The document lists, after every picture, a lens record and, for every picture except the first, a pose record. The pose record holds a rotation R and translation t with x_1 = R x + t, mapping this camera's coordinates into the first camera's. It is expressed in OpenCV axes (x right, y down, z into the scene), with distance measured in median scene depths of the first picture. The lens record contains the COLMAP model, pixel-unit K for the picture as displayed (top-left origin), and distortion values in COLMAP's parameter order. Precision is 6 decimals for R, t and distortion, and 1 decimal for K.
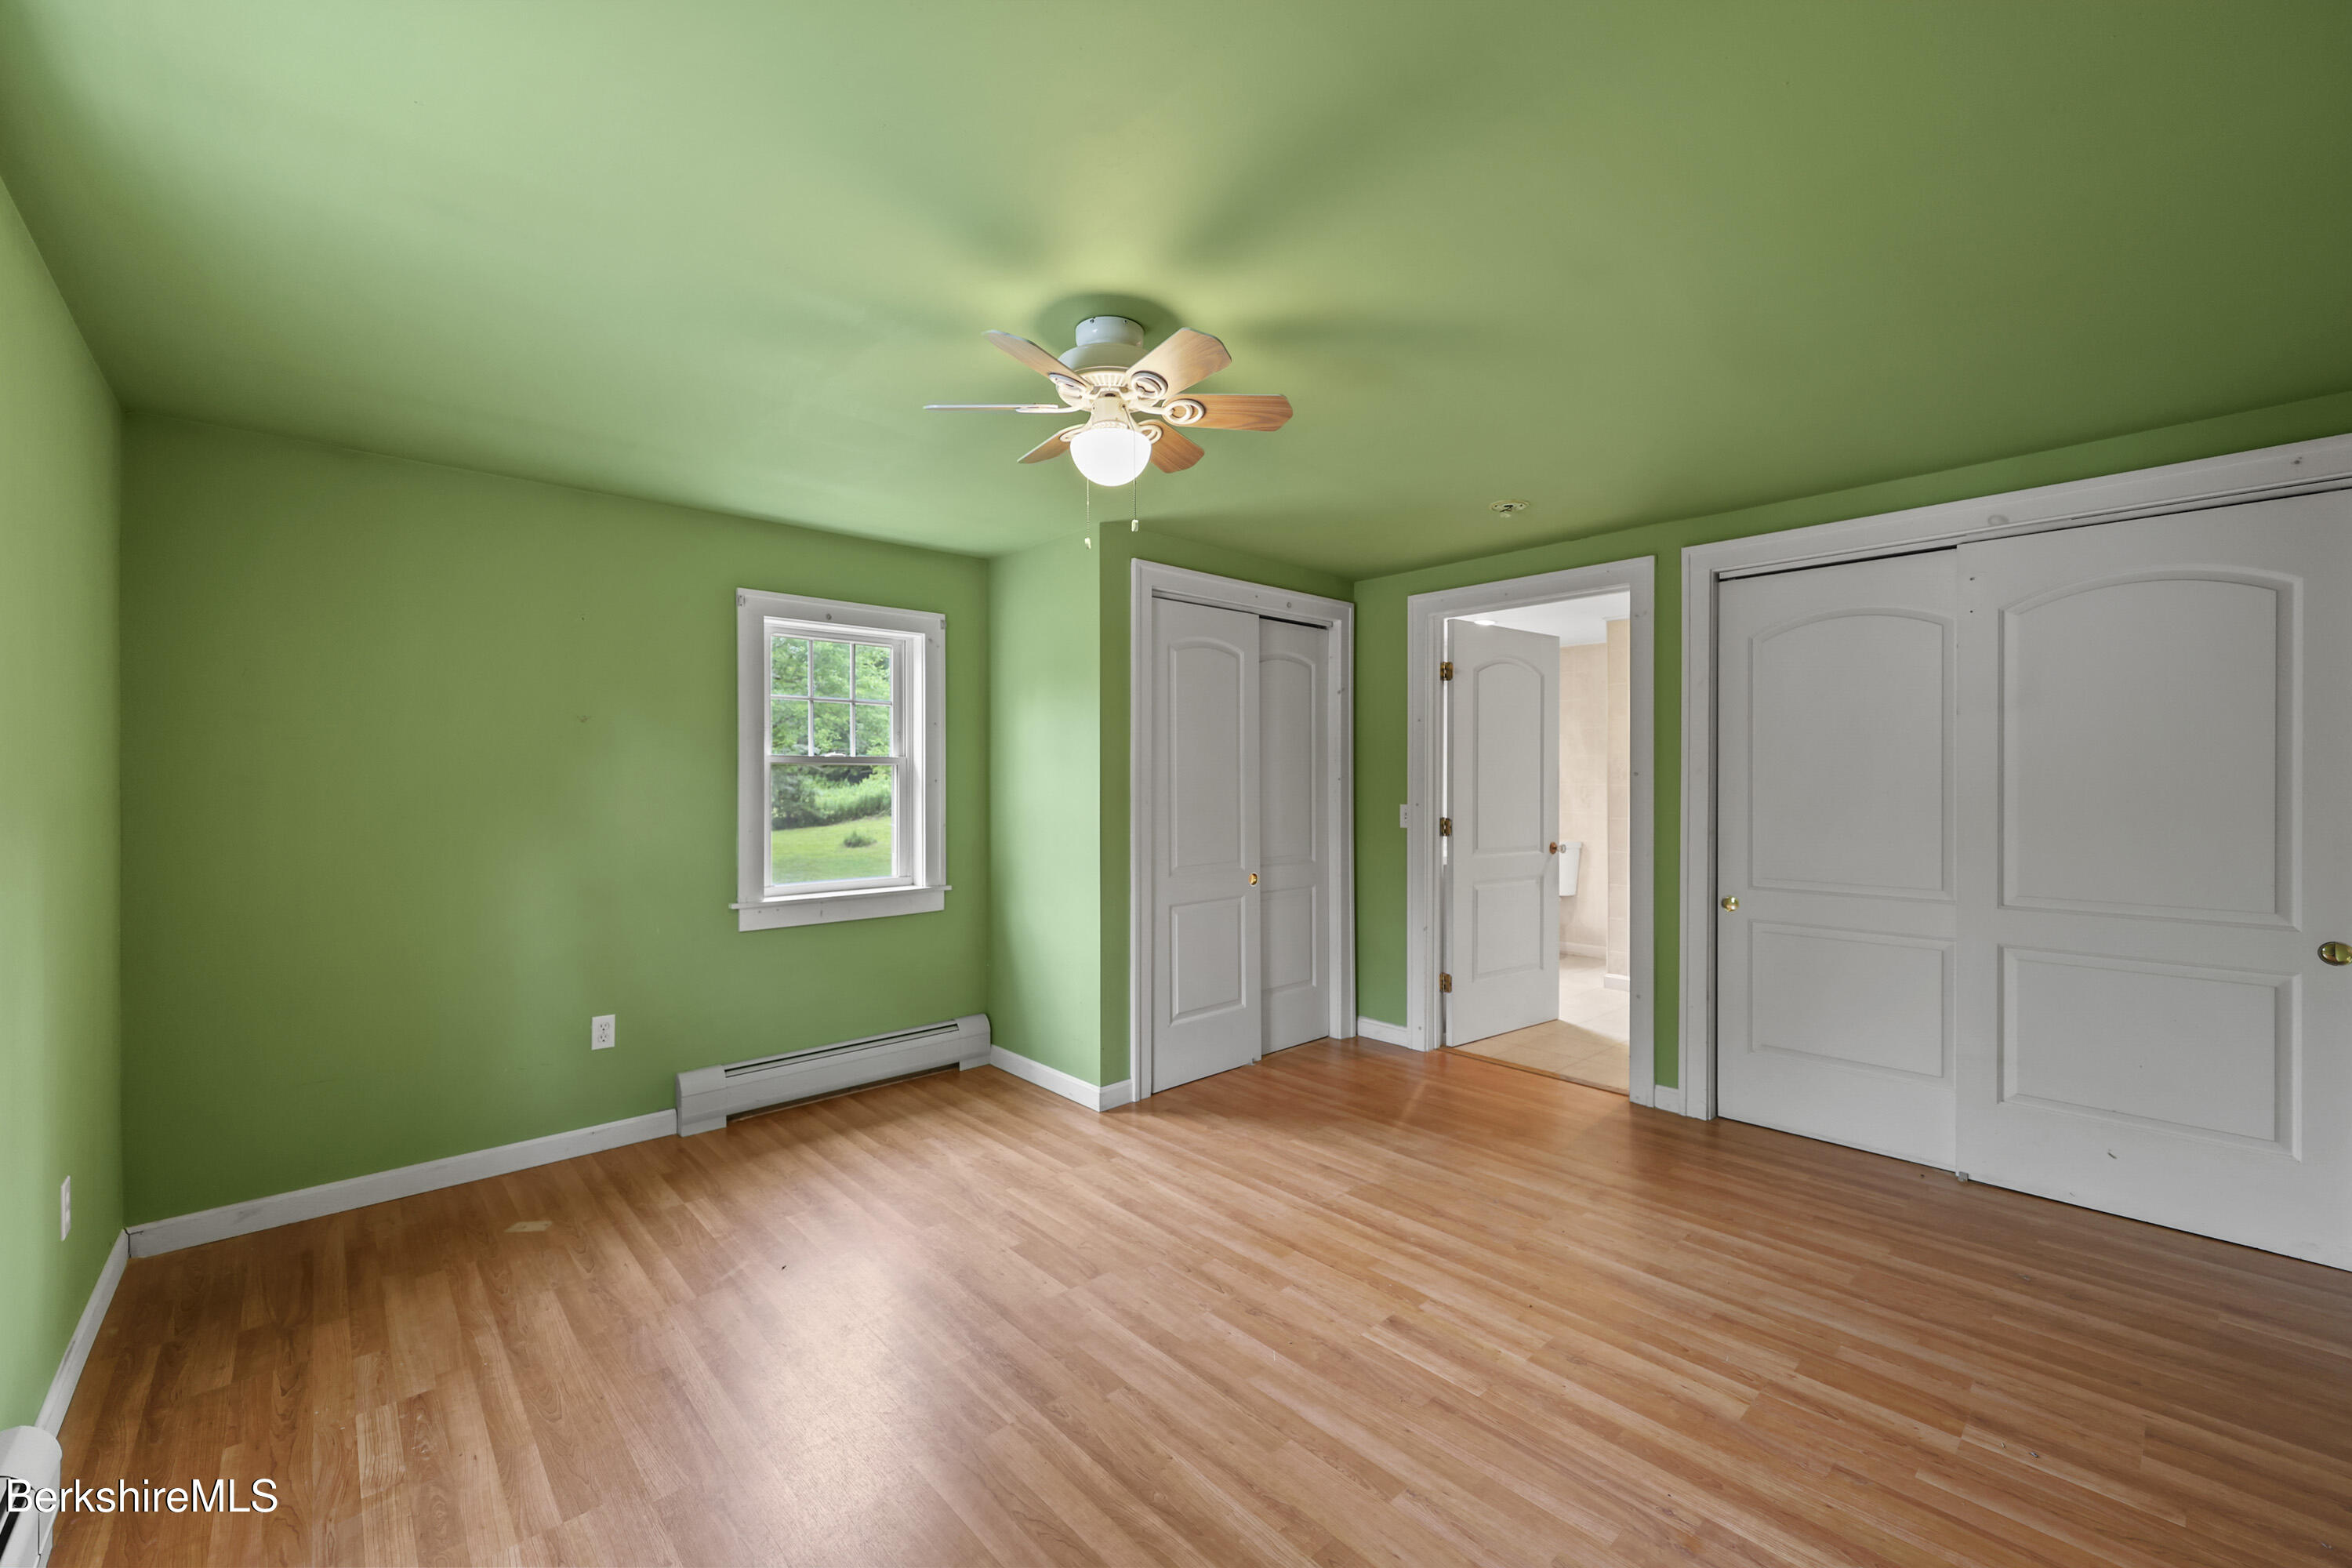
lens RADIAL K [[955.2, 0, 1184.9], [0, 955.2, 782.2], [0, 0, 1]] dist [0.001728, 0.000319]
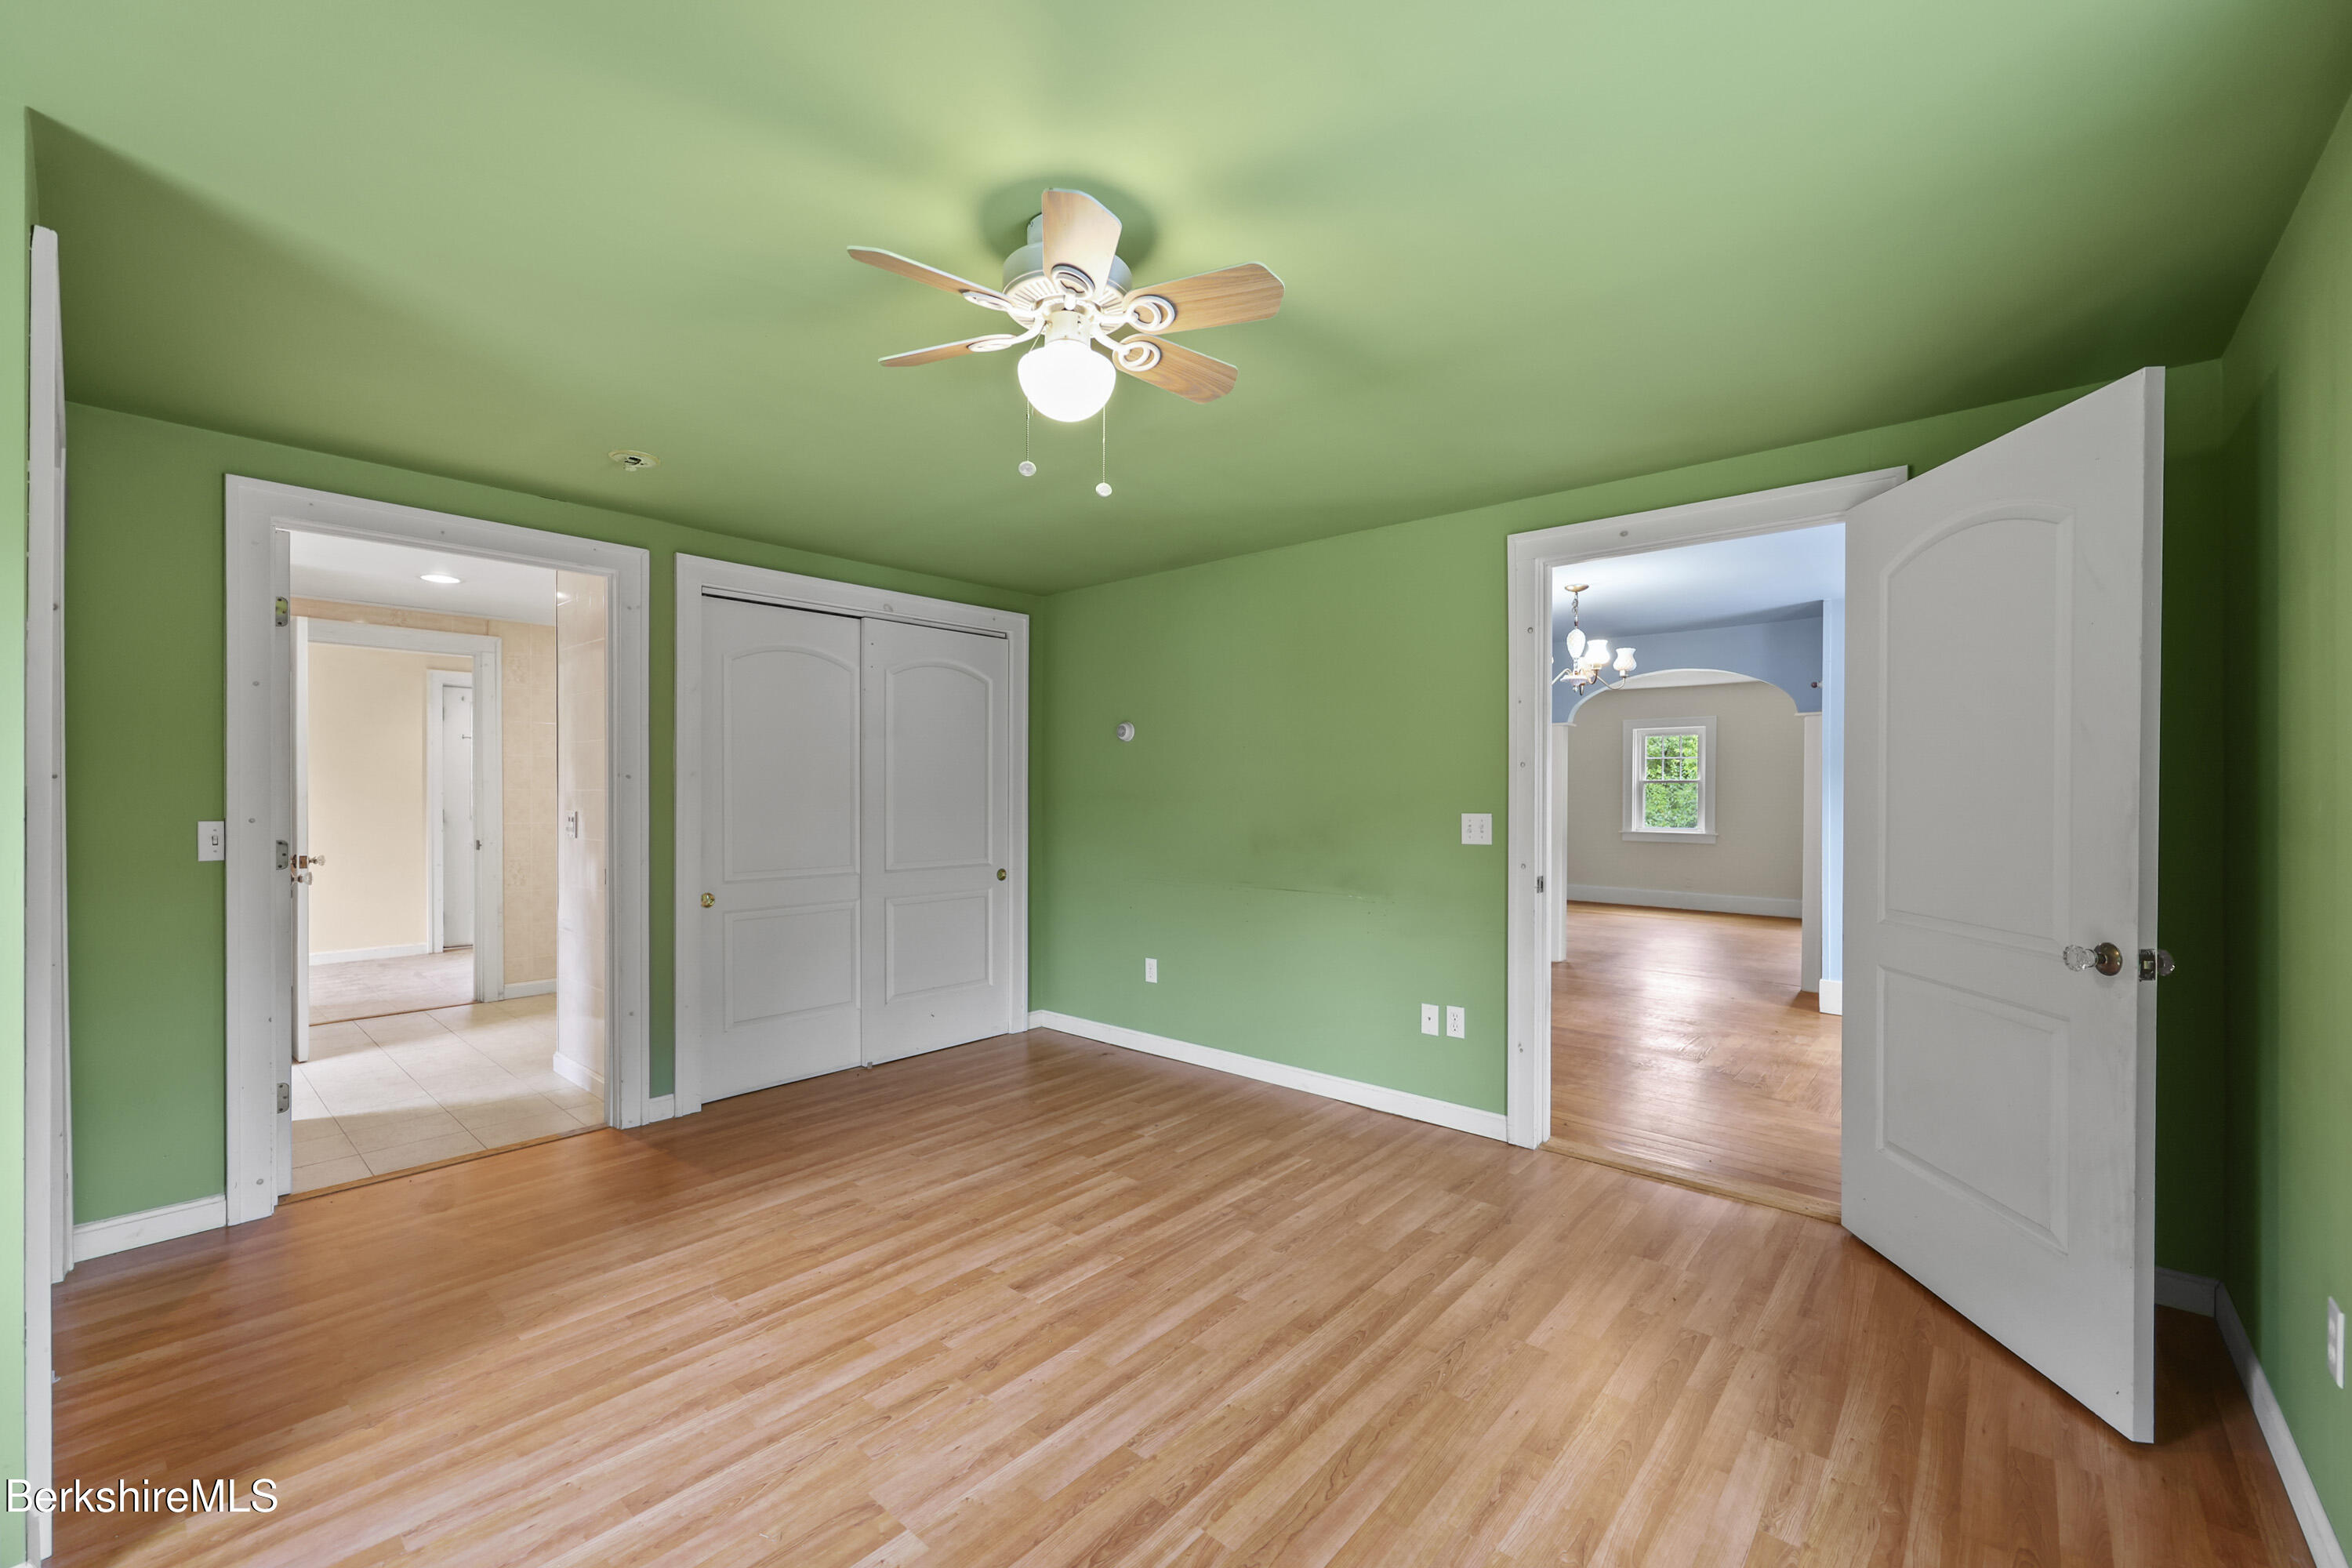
lens RADIAL K [[955.2, 0, 1184.7], [0, 955.2, 792.2], [0, 0, 1]] dist [0.001728, 0.000319]
pose [[-0.114978, -0.000214, 0.993368, -0.795441], [0.002325, 0.999997, 0.000484, 0.011191], [-0.993365, 0.002365, -0.114977, 0.863943]]
